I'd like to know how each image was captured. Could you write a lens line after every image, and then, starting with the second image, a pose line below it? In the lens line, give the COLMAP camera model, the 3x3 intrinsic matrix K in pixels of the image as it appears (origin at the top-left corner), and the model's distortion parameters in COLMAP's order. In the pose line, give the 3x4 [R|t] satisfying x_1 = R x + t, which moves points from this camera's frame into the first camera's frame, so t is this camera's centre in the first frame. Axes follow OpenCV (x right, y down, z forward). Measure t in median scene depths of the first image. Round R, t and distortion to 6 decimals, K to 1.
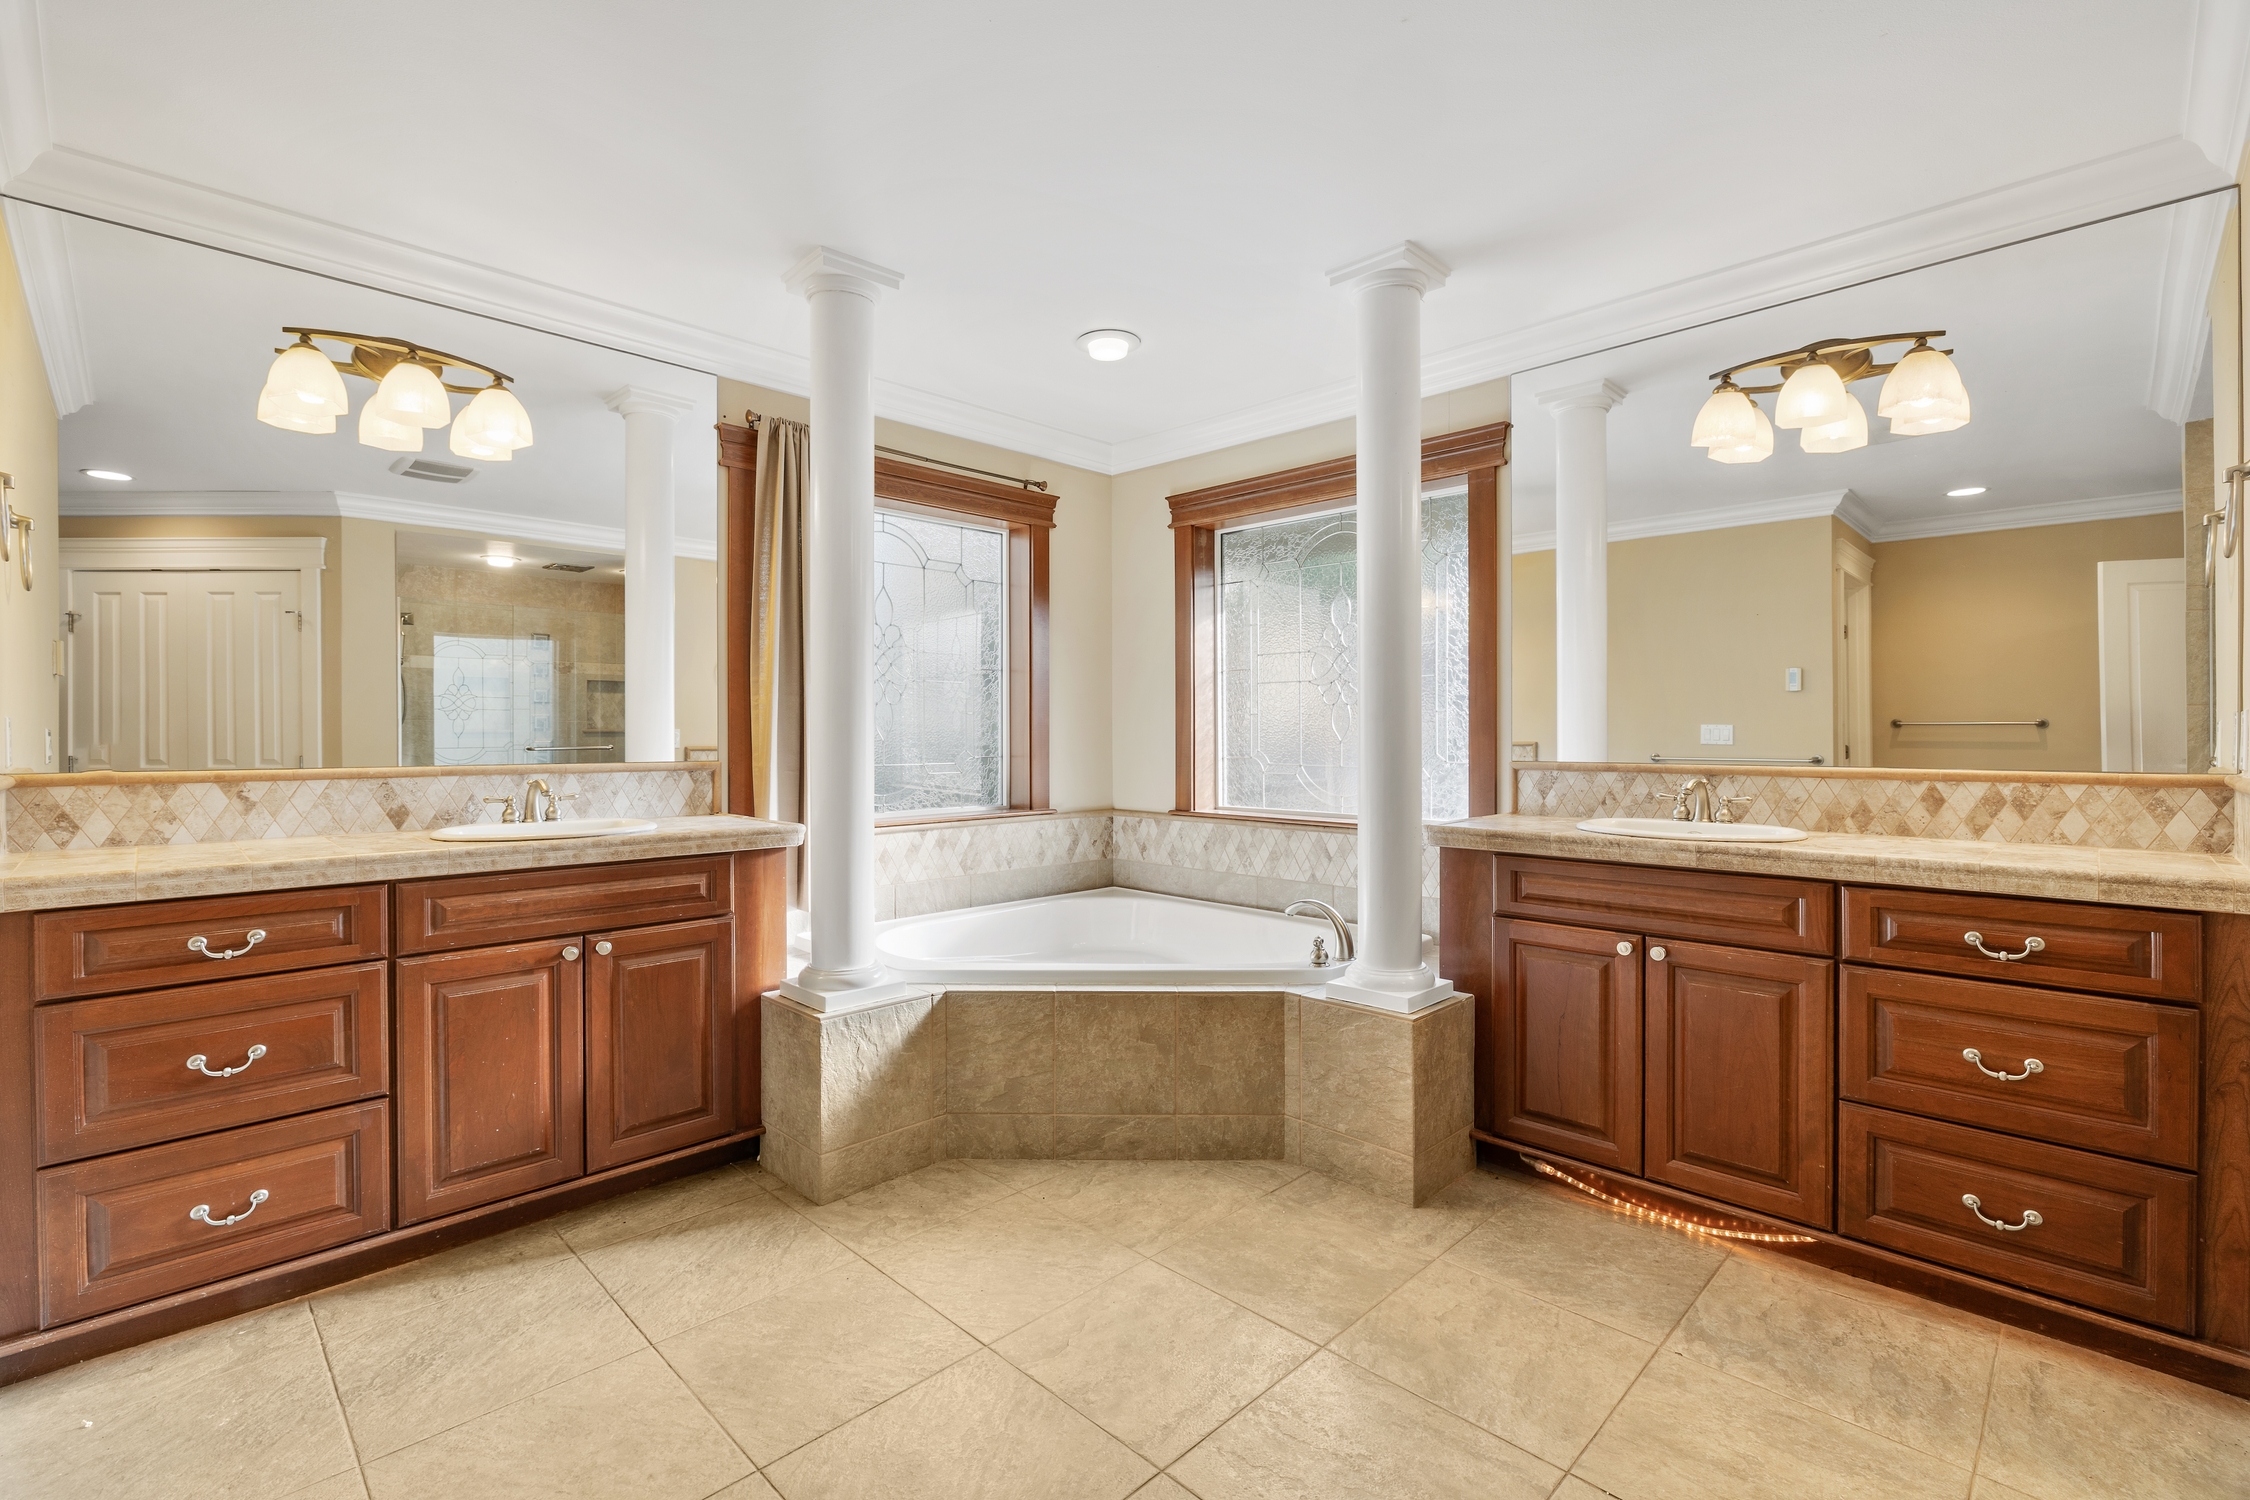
lens RADIAL K [[1002.4, 0, 1129.9], [0, 1002.4, 746.2], [0, 0, 1]] dist [-0.009144, 0.001677]
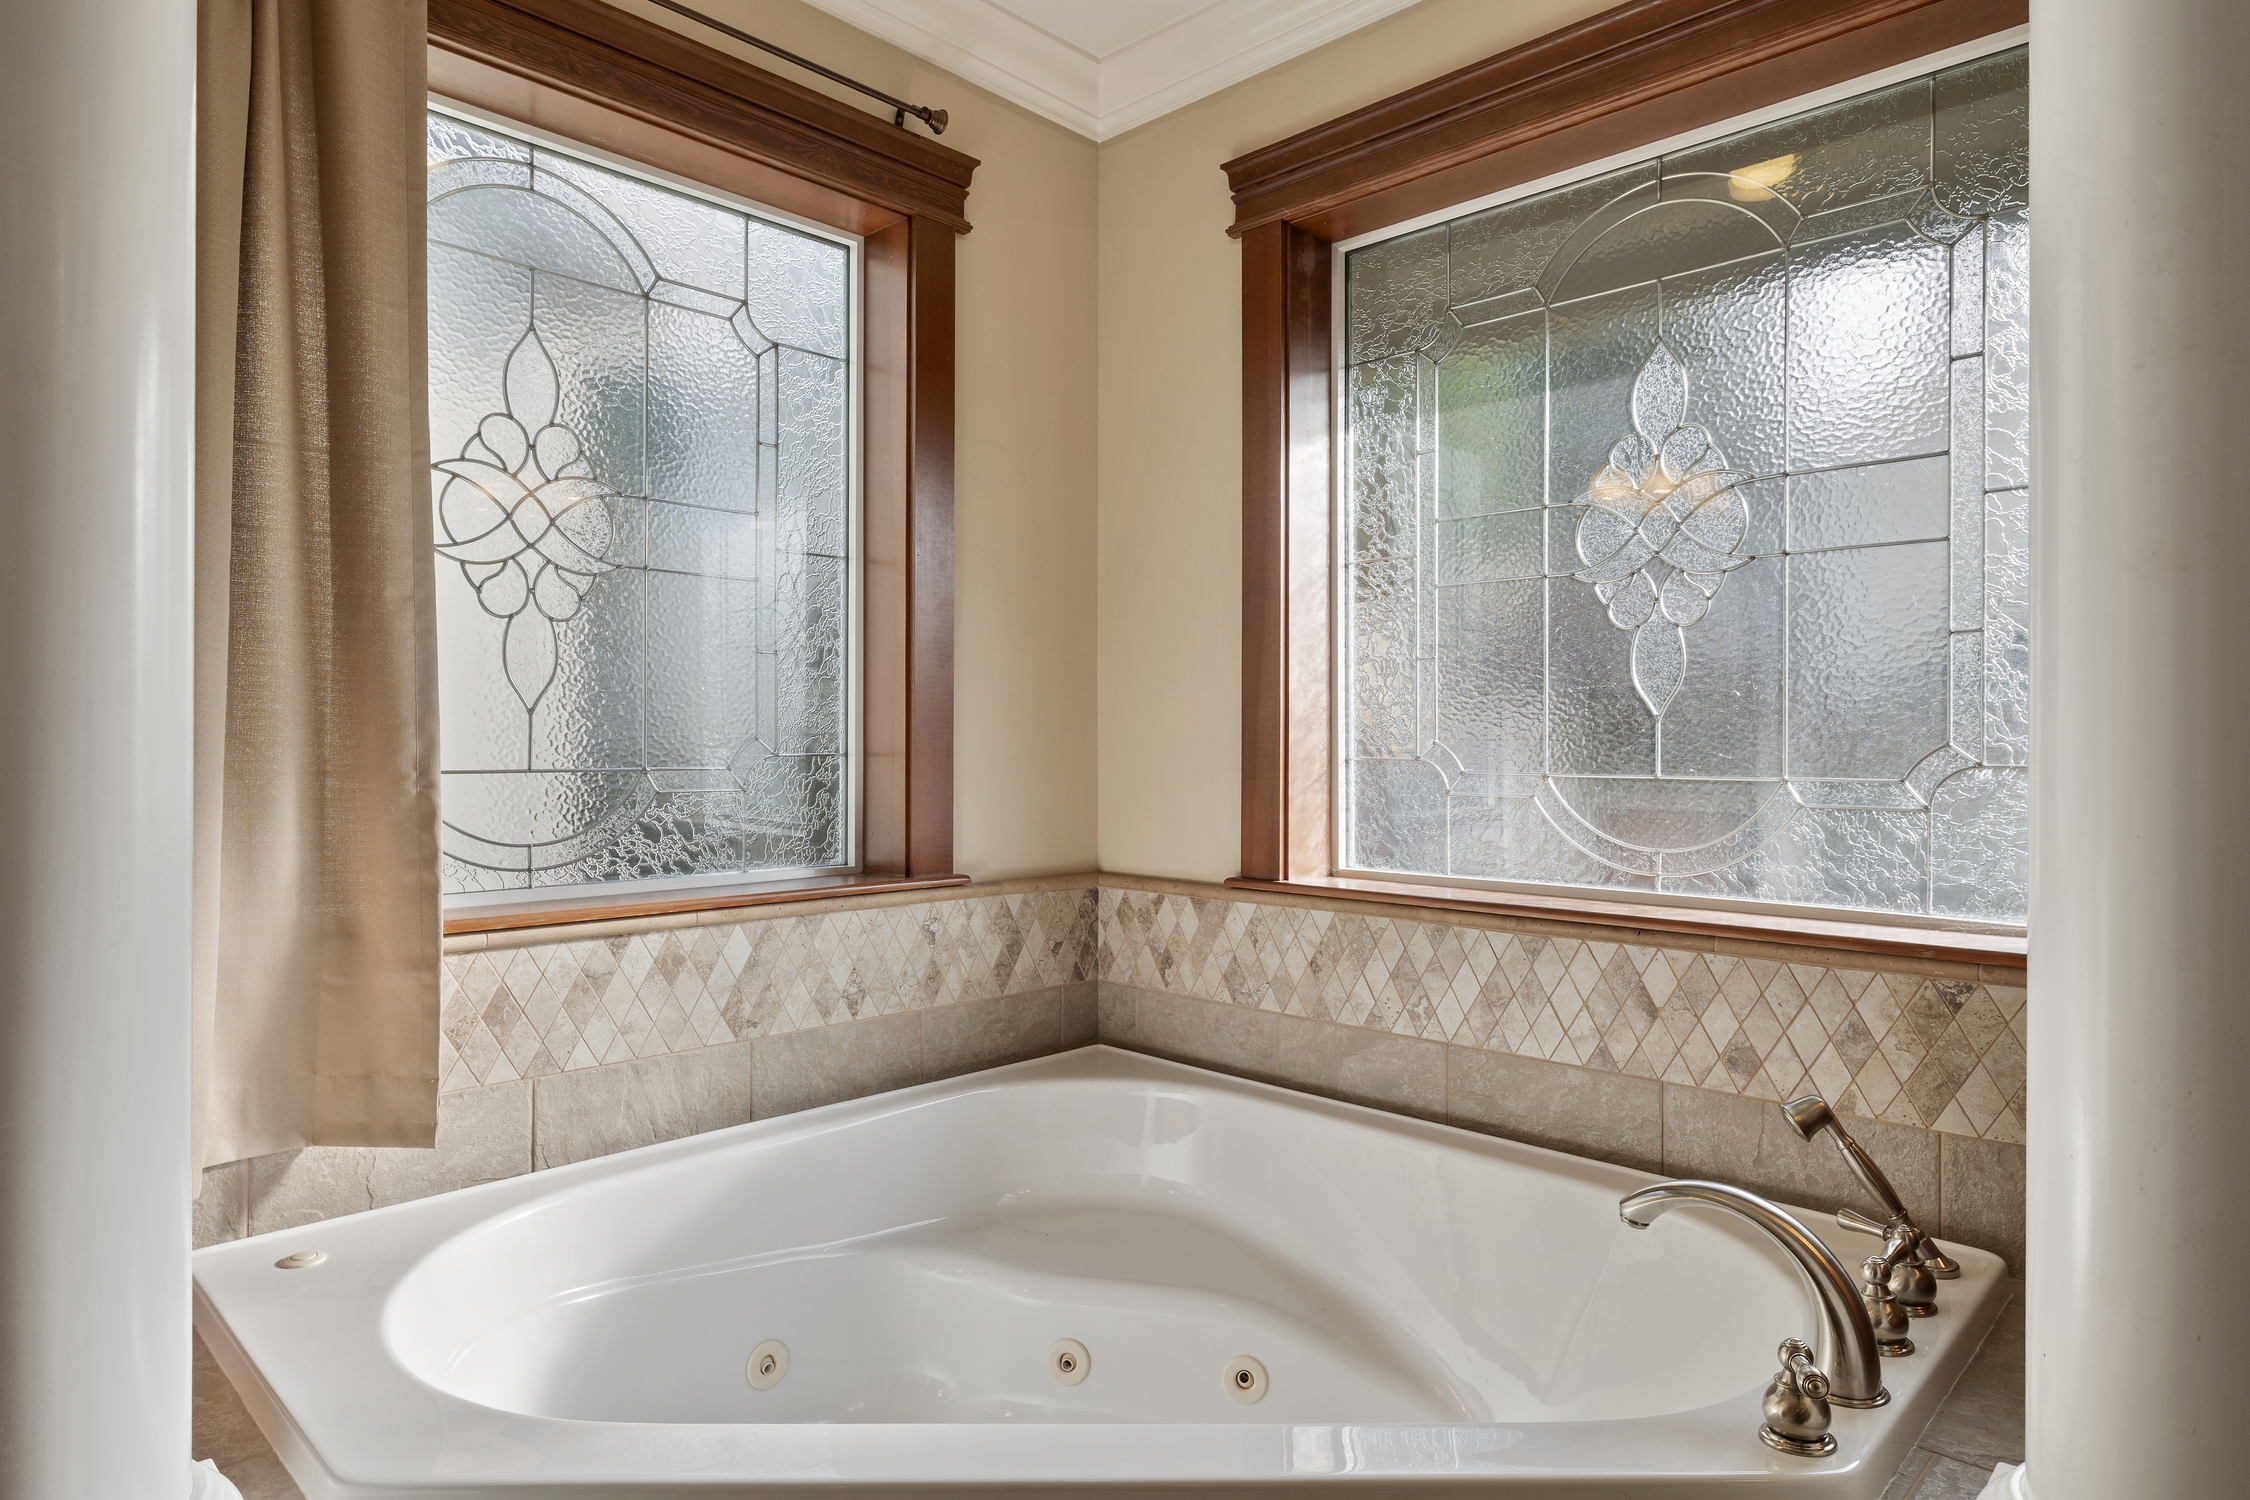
lens RADIAL K [[1286.4, 0, 1124.6], [0, 1286.4, 752.1], [0, 0, 1]] dist [-0.003884, -0.000156]
pose [[0.999951, 0.004698, 0.008690, -0.010711], [-0.004638, 0.999965, -0.007003, 0.012988], [-0.008722, 0.006962, 0.999938, 0.439702]]
